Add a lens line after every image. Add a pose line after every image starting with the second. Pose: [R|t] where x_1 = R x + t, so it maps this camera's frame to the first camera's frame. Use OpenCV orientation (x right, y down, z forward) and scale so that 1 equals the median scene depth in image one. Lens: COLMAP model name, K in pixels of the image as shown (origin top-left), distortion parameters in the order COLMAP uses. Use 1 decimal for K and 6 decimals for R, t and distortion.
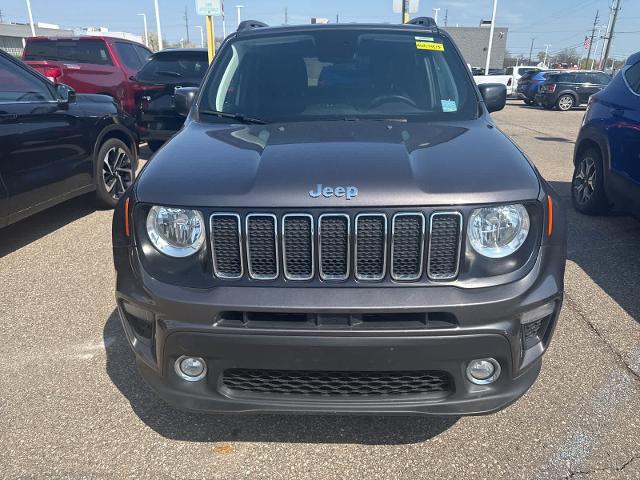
lens RADIAL K [[456.8, 0, 317.8], [0, 456.8, 240.4], [0, 0, 1]] dist [0.009577, -0.007940]
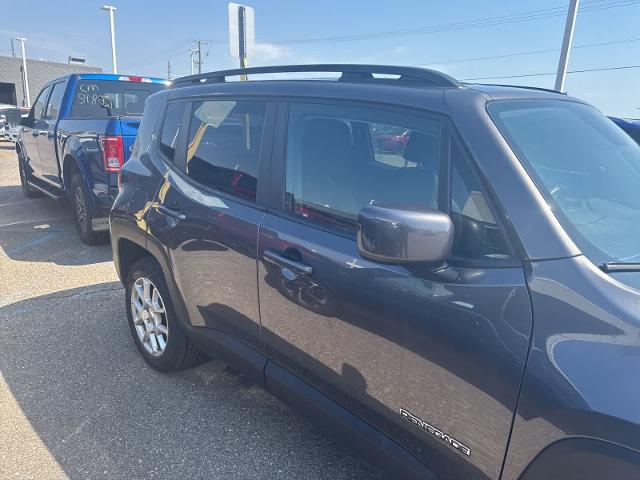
lens RADIAL K [[456.8, 0, 317.8], [0, 456.8, 240.4], [0, 0, 1]] dist [0.009577, -0.007940]
pose [[0.678037, -0.160286, 0.717339, -1.016325], [0.215726, 0.976350, 0.014254, -0.498913], [-0.702658, 0.145084, 0.696579, 1.166934]]
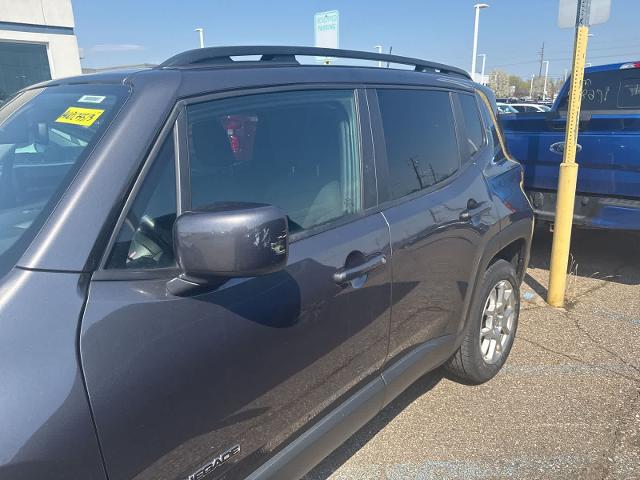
lens RADIAL K [[456.8, 0, 317.8], [0, 456.8, 240.4], [0, 0, 1]] dist [0.009577, -0.007940]
pose [[0.763958, 0.153939, -0.626635, 0.998245], [-0.199571, 0.979880, -0.002588, -0.487531], [0.613629, 0.127035, 0.779309, 1.126002]]
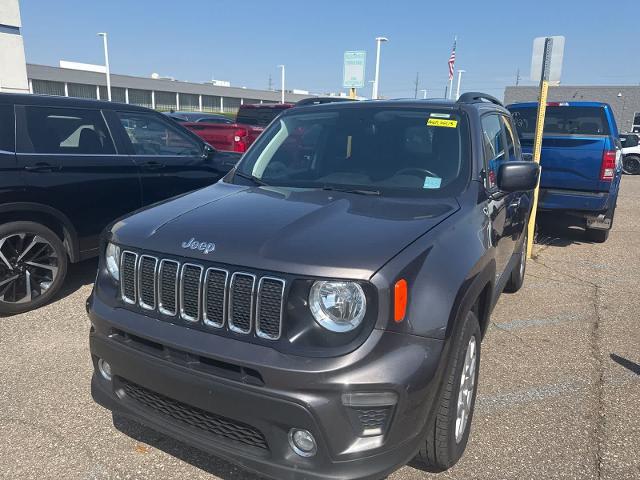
lens RADIAL K [[456.8, 0, 317.8], [0, 456.8, 240.4], [0, 0, 1]] dist [0.009577, -0.007940]
pose [[0.894935, 0.125446, -0.428198, 0.640167], [-0.175292, 0.981353, -0.078861, -0.063483], [0.410321, 0.145635, 0.900237, 0.035204]]
